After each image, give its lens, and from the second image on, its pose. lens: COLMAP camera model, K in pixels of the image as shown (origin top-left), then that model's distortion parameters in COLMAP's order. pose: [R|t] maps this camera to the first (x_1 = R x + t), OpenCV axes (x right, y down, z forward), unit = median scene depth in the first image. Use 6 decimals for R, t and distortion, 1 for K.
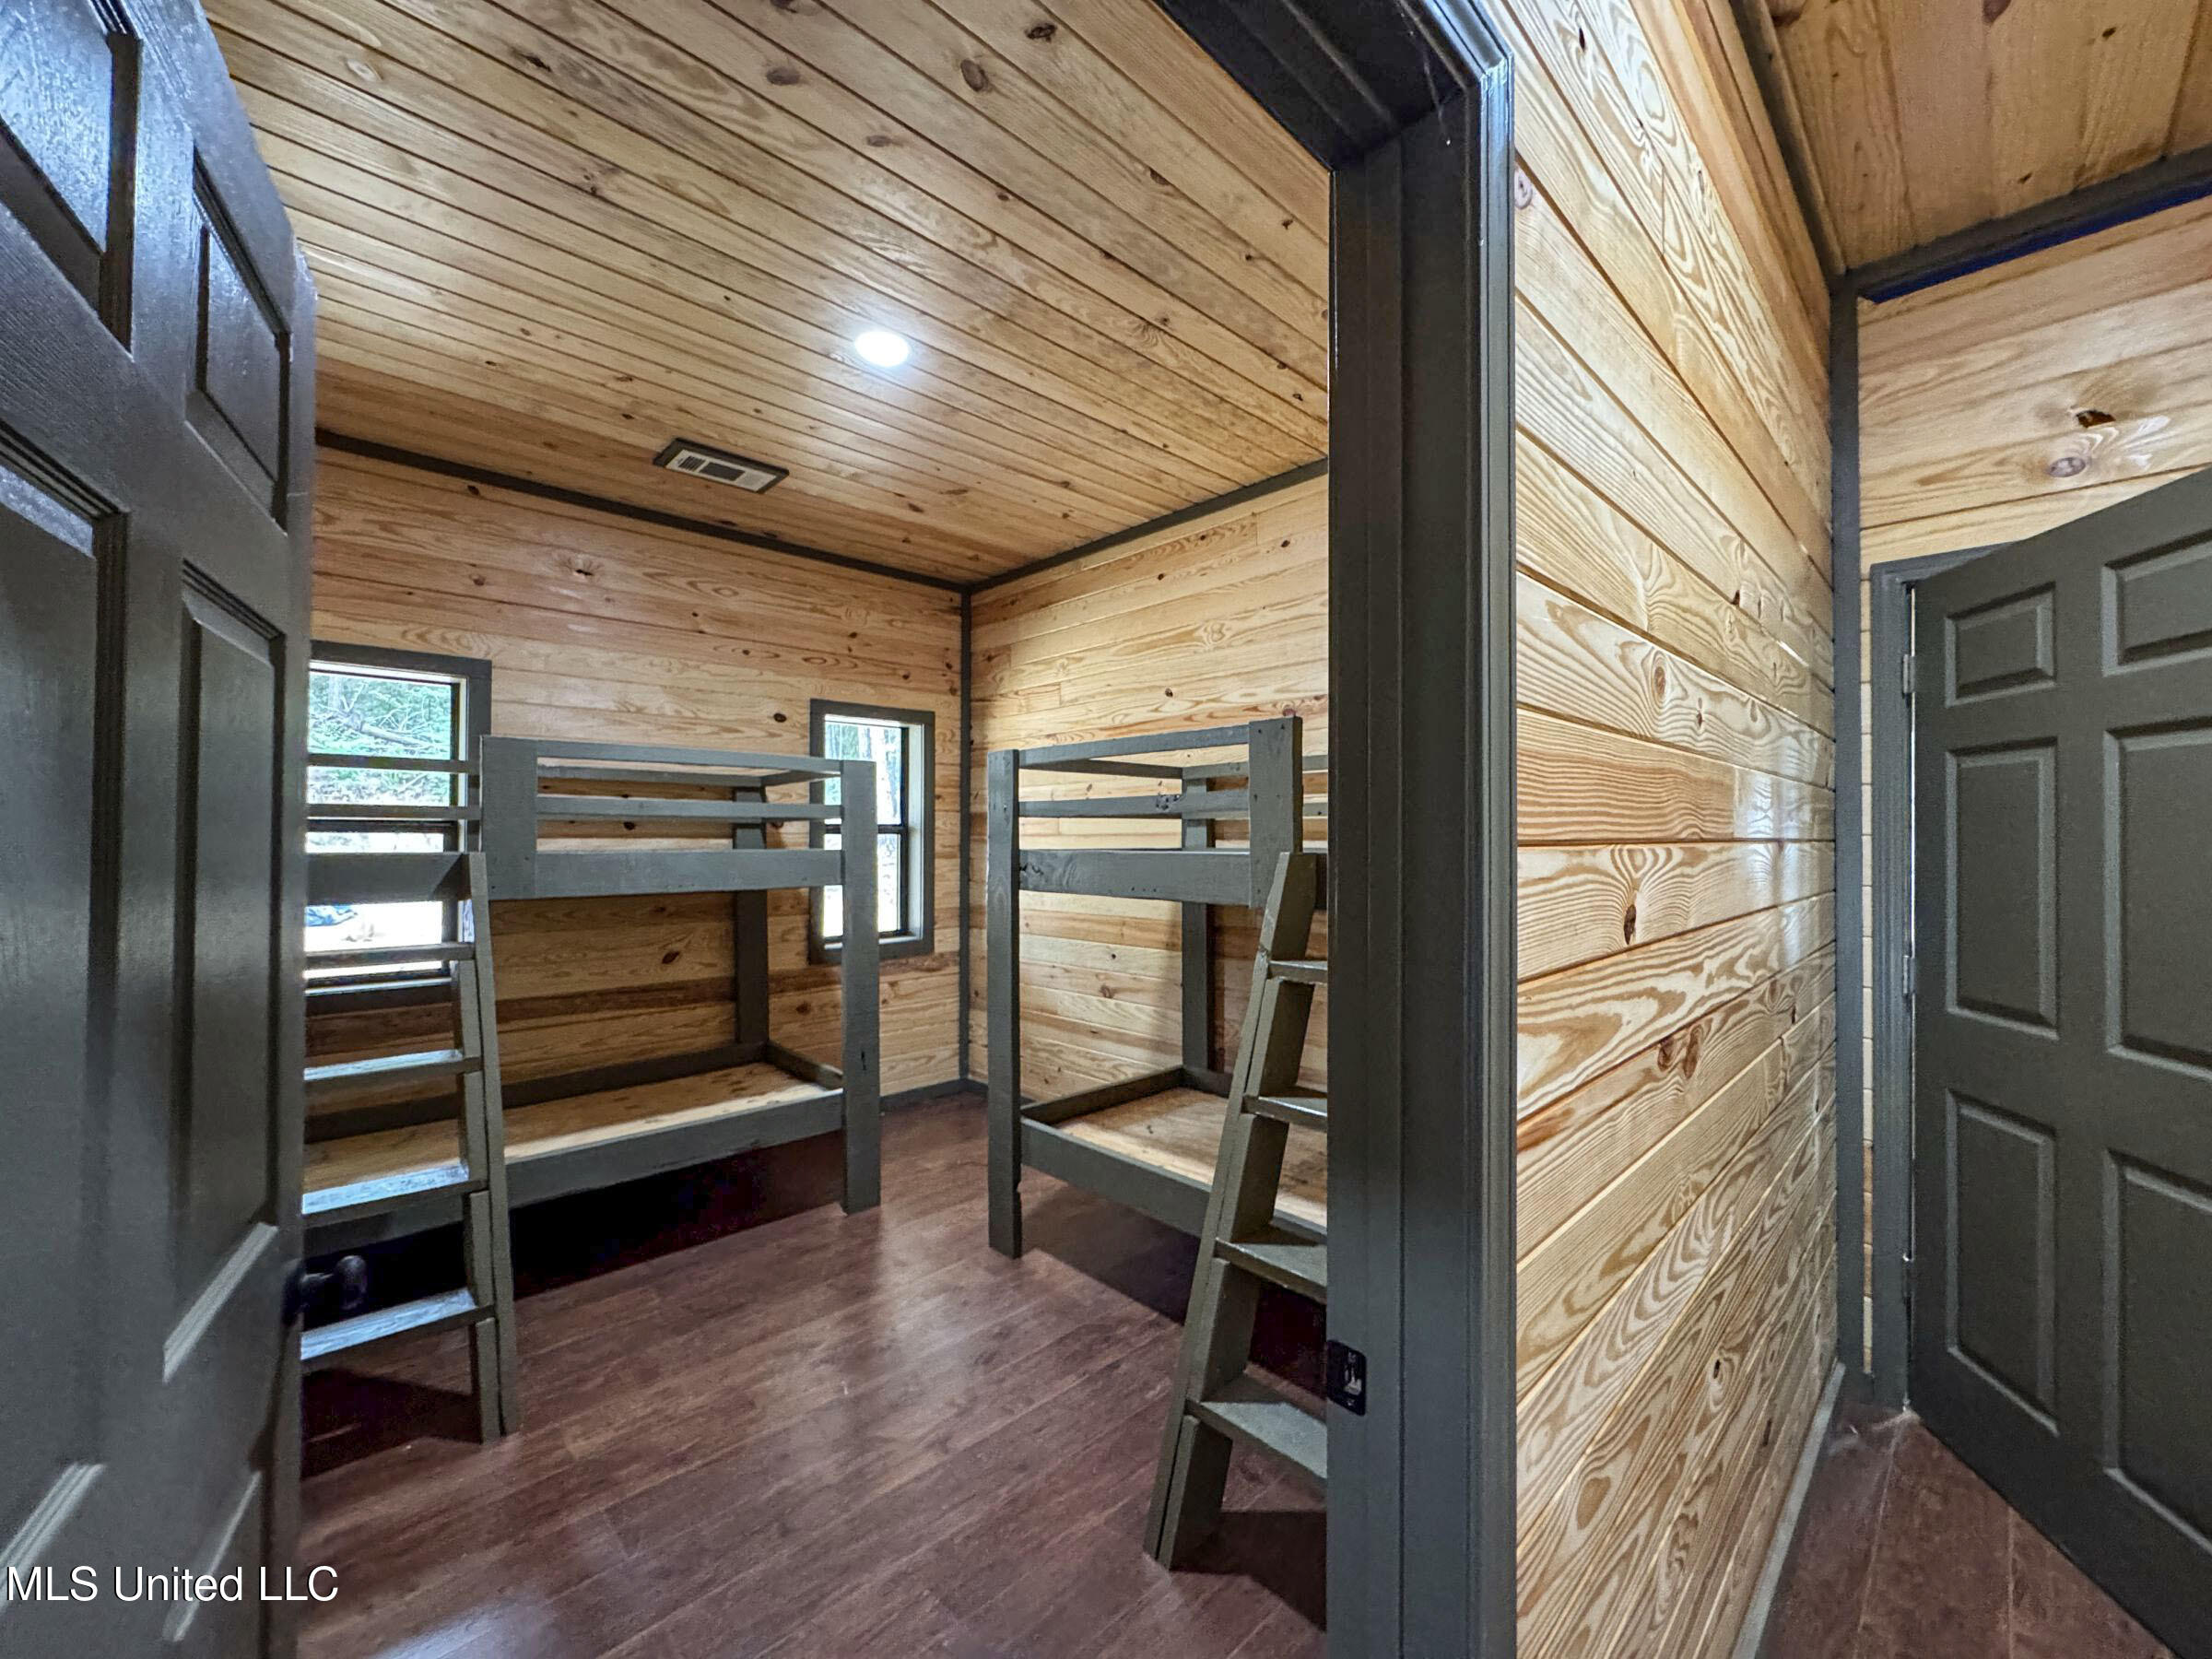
lens RADIAL K [[885.8, 0, 1097.2], [0, 885.8, 832.4], [0, 0, 1]] dist [-0.005653, 0.001569]
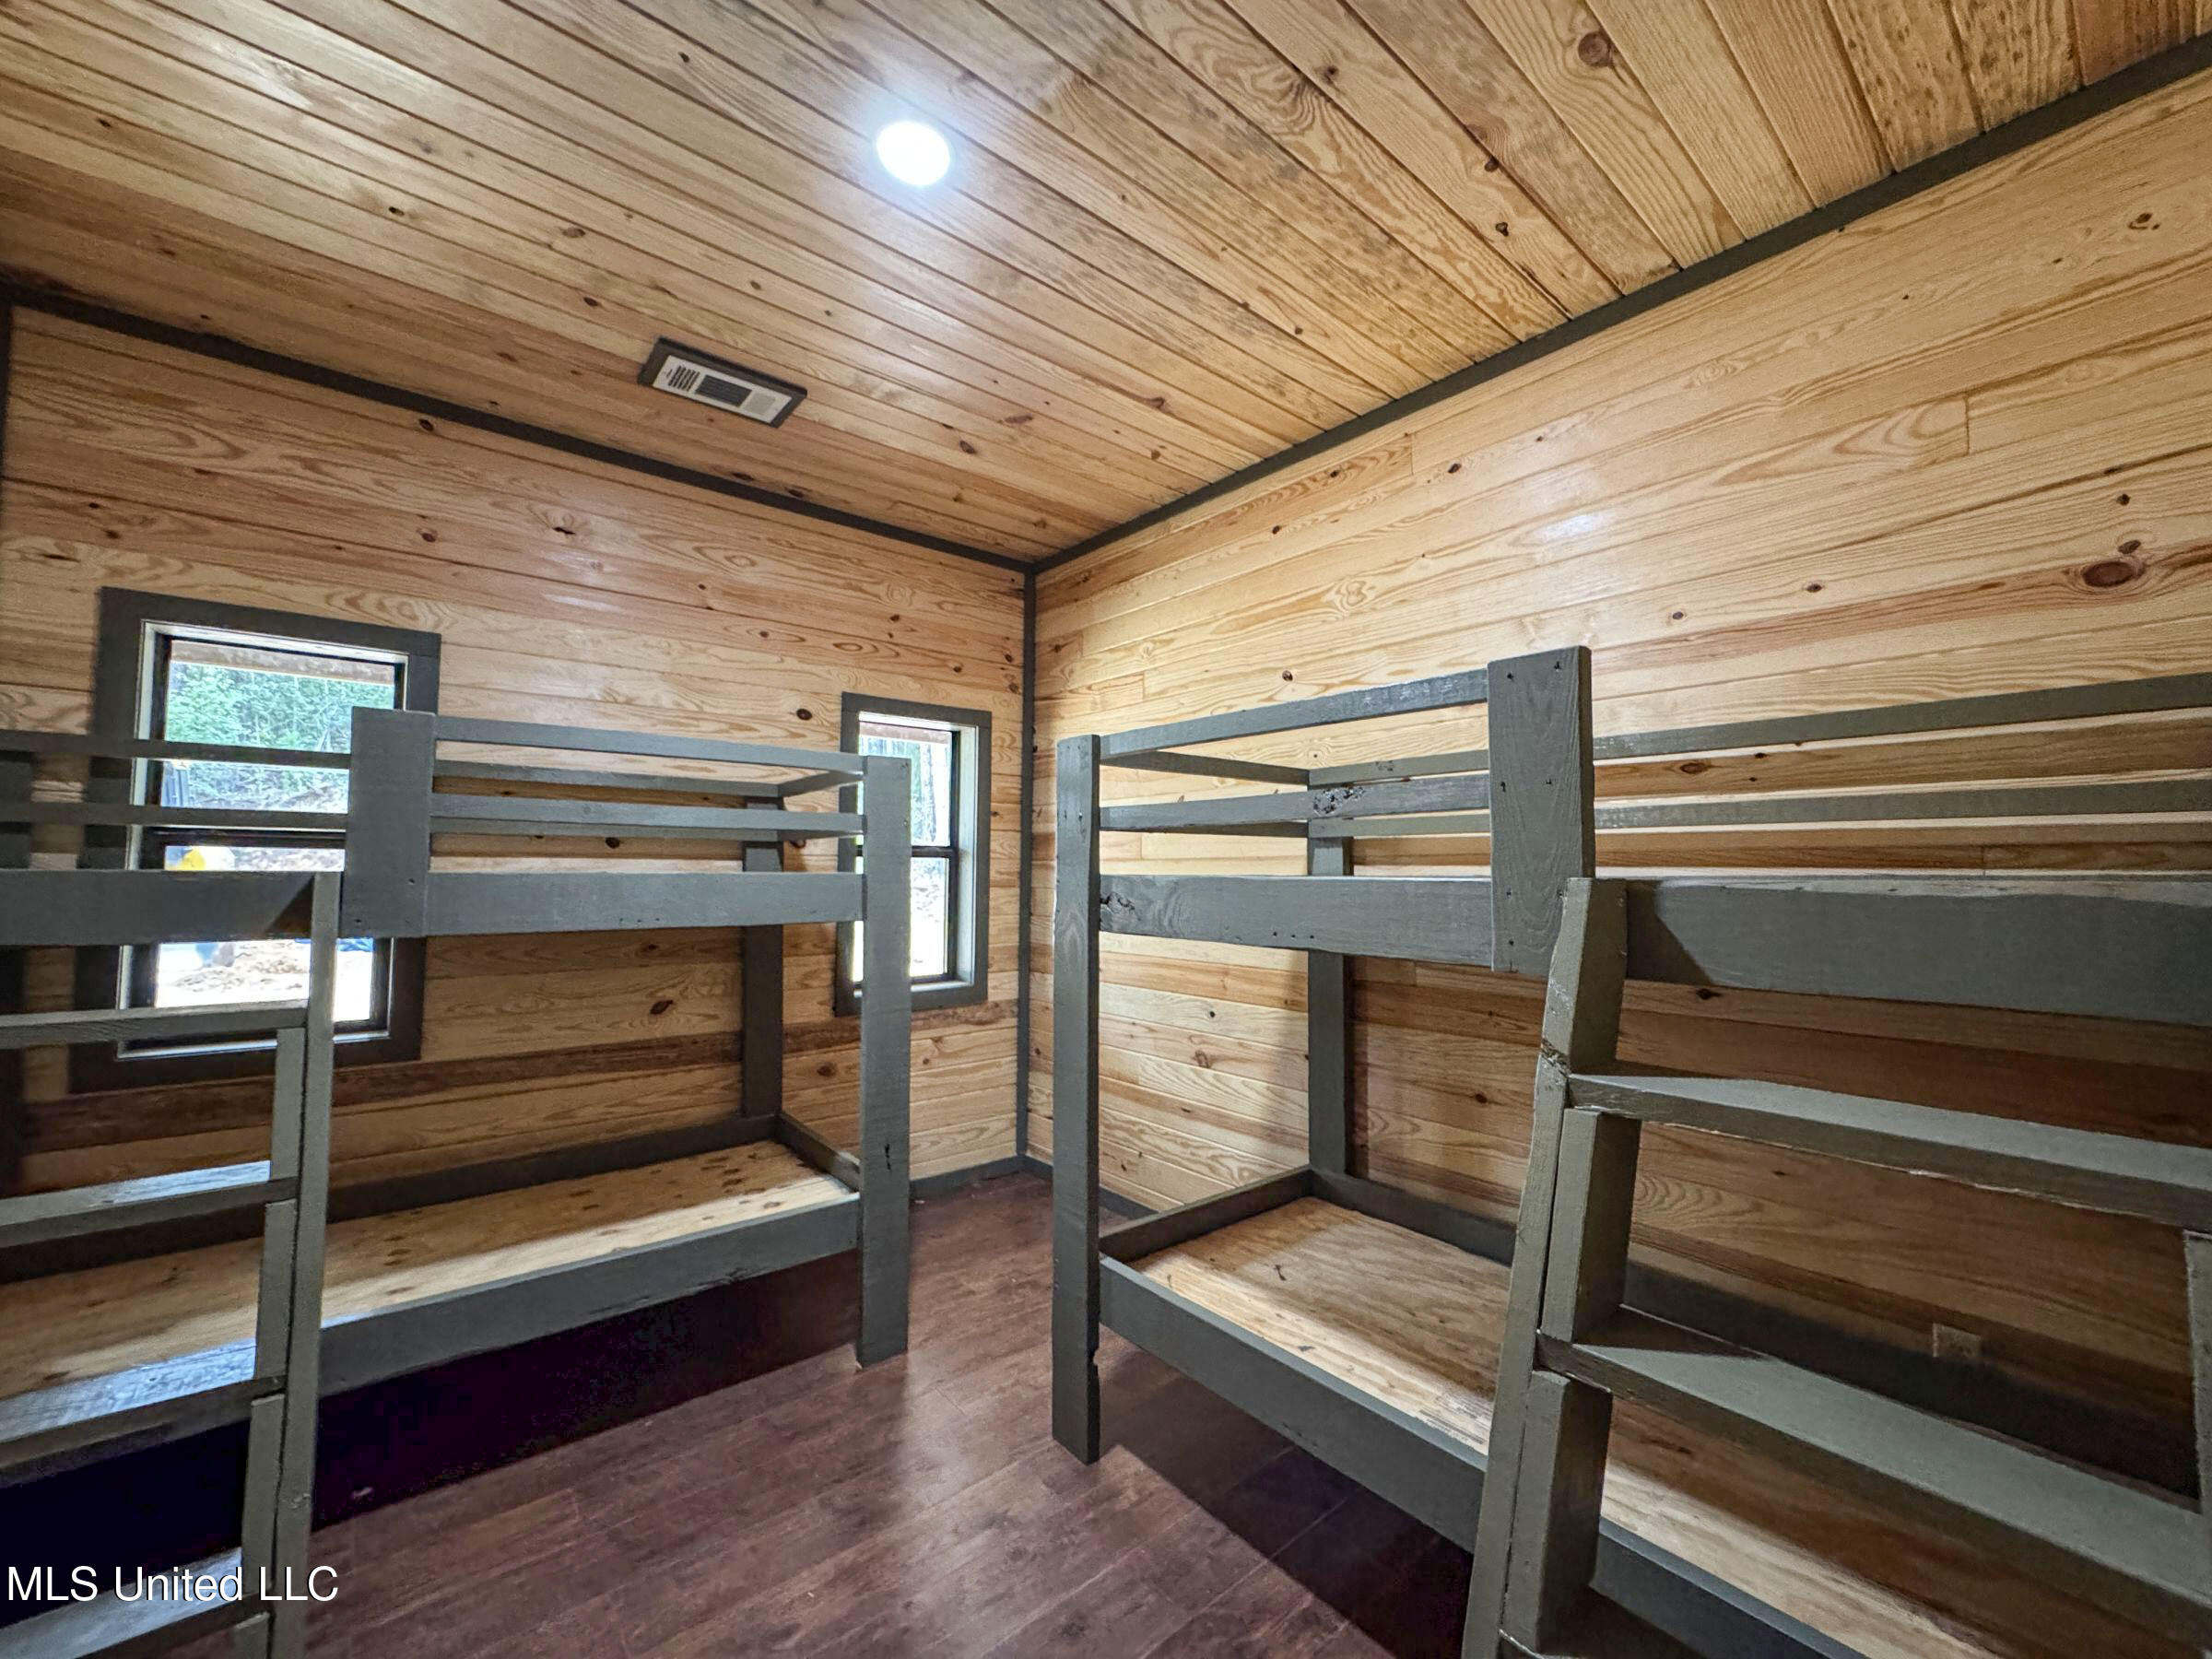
lens RADIAL K [[885.8, 0, 1096.4], [0, 885.8, 826.9], [0, 0, 1]] dist [-0.005653, 0.001569]
pose [[0.997472, 0.003698, -0.070968, -0.035723], [-0.006720, 0.999079, -0.042390, 0.010237], [0.070746, 0.042760, 0.996577, 0.254984]]
